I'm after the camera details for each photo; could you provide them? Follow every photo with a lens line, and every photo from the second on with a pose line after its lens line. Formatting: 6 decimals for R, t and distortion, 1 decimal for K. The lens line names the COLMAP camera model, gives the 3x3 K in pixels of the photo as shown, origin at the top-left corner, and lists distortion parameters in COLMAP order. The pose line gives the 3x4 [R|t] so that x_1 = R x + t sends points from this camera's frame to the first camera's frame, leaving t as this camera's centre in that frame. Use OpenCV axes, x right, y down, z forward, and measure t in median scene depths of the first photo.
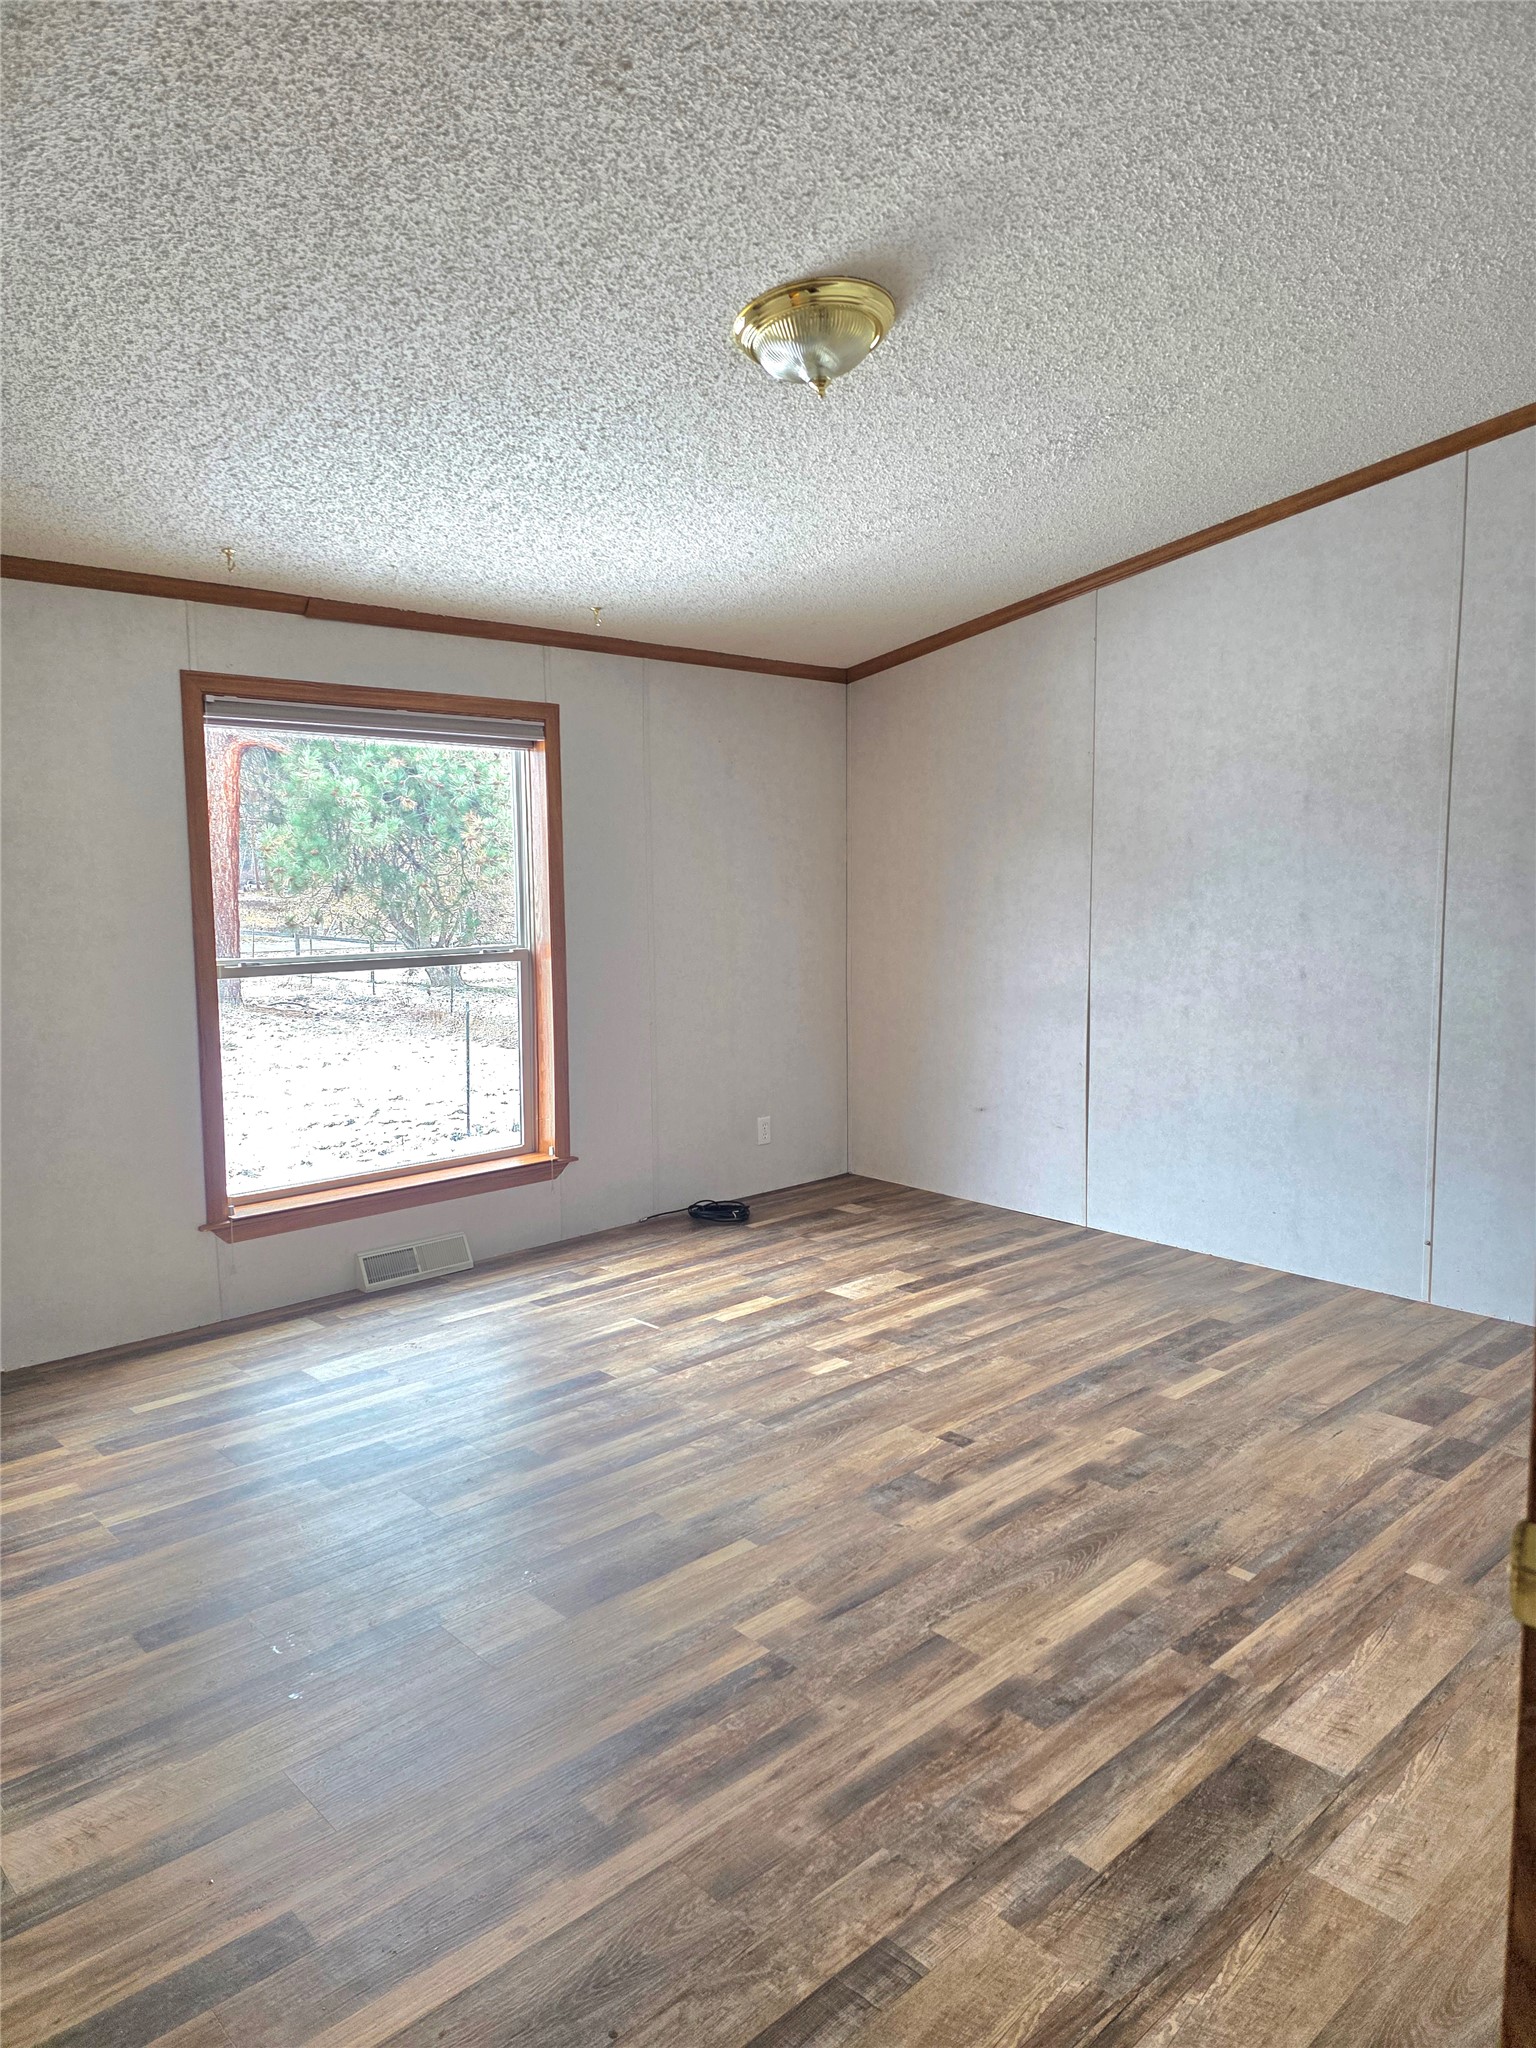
lens RADIAL K [[1340.7, 0, 763.8], [0, 1340.7, 1018.5], [0, 0, 1]] dist [0.004955, 0.000868]
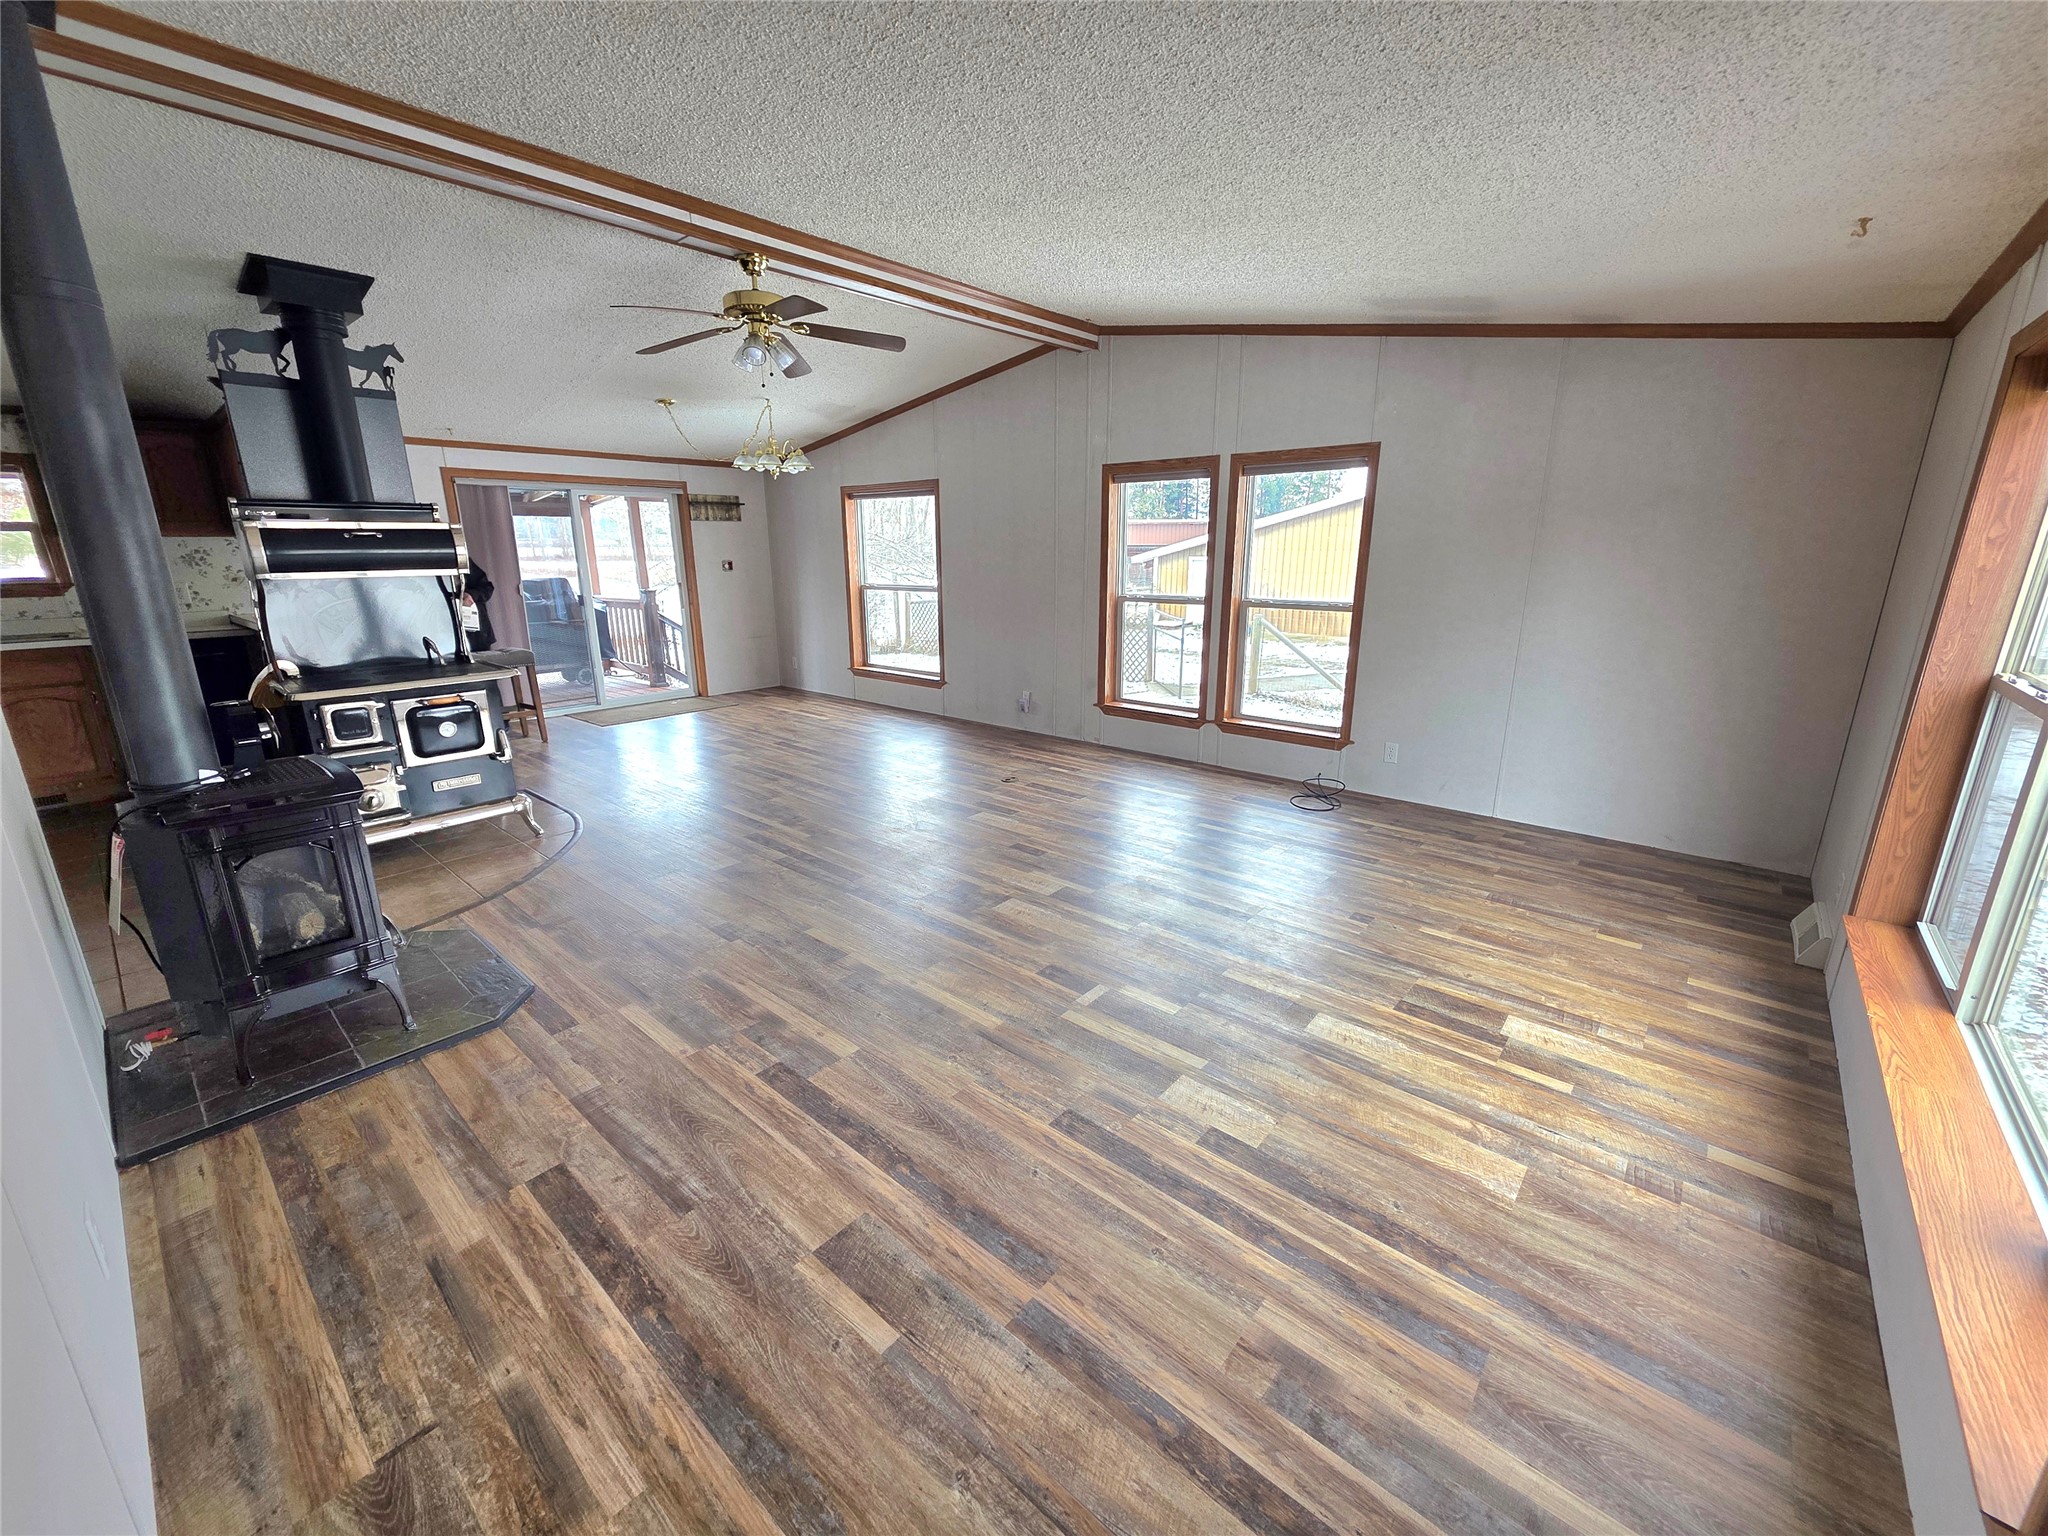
lens RADIAL K [[823.8, 0, 1012.0], [0, 823.8, 766.3], [0, 0, 1]] dist [-0.001813, -0.000040]
pose [[0.113974, 0.278343, -0.953696, 3.098981], [-0.102704, 0.958109, 0.267357, -0.294468], [0.988161, 0.067476, 0.137786, 2.019472]]
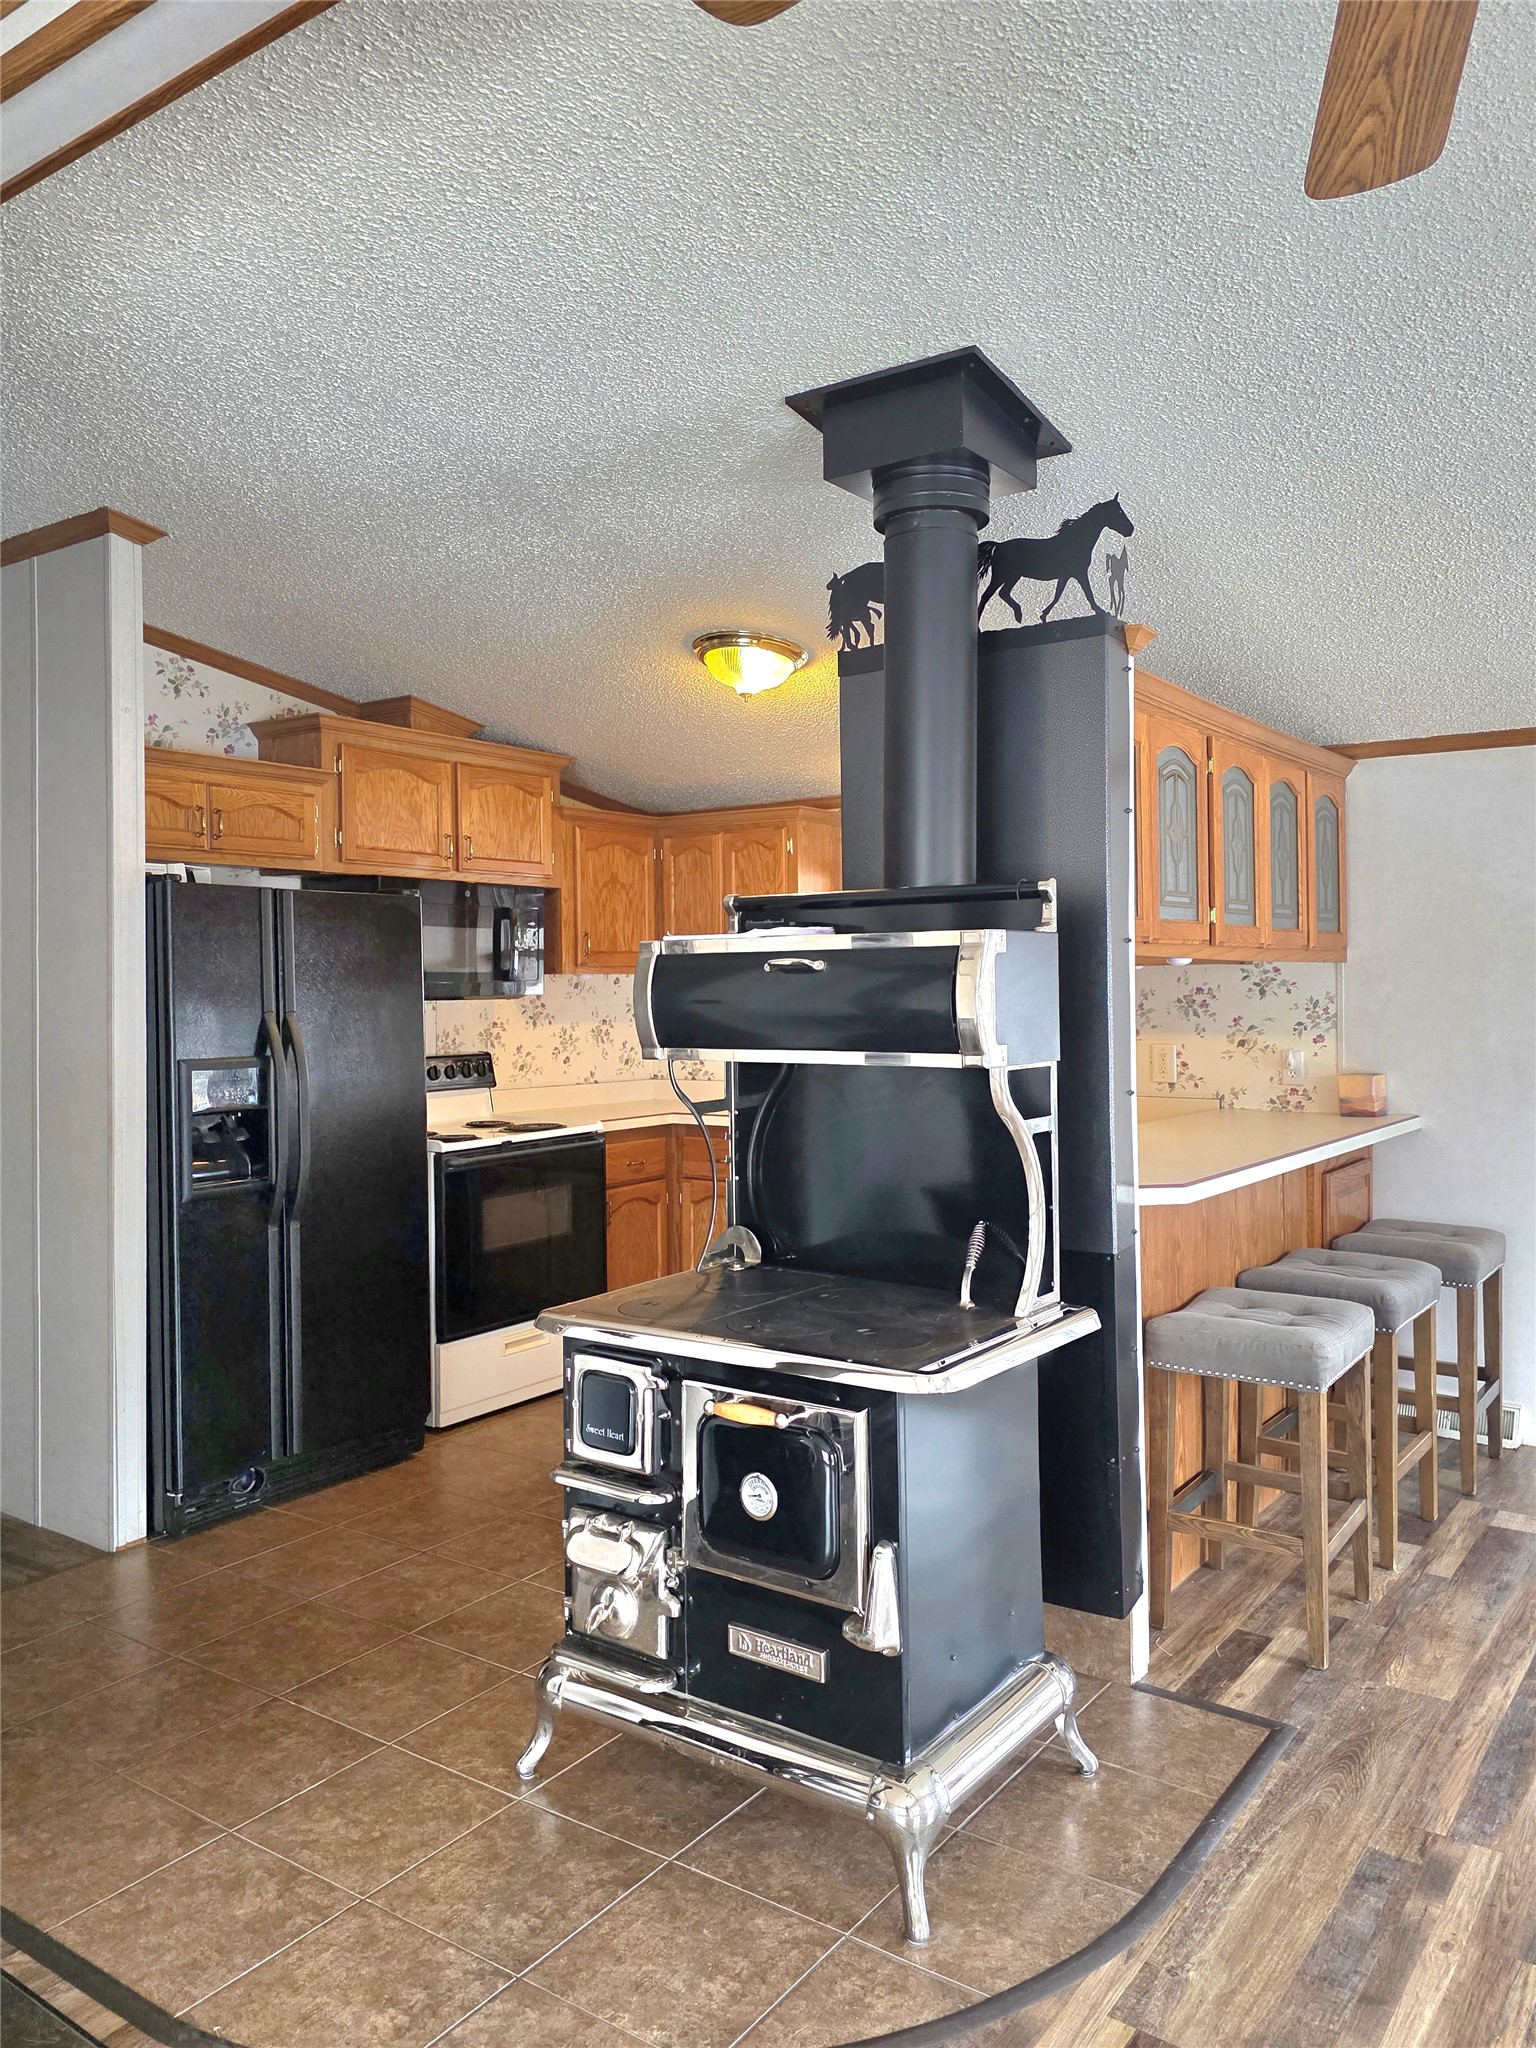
lens RADIAL K [[1505.8, 0, 766.0], [0, 1505.8, 1007.1], [0, 0, 1]] dist [0.003259, -0.014796]
pose [[-0.979027, 0.030867, -0.201381, 1.513806], [0.004851, 0.991708, 0.128420, -0.291328], [0.203675, 0.124750, -0.971058, 2.127033]]
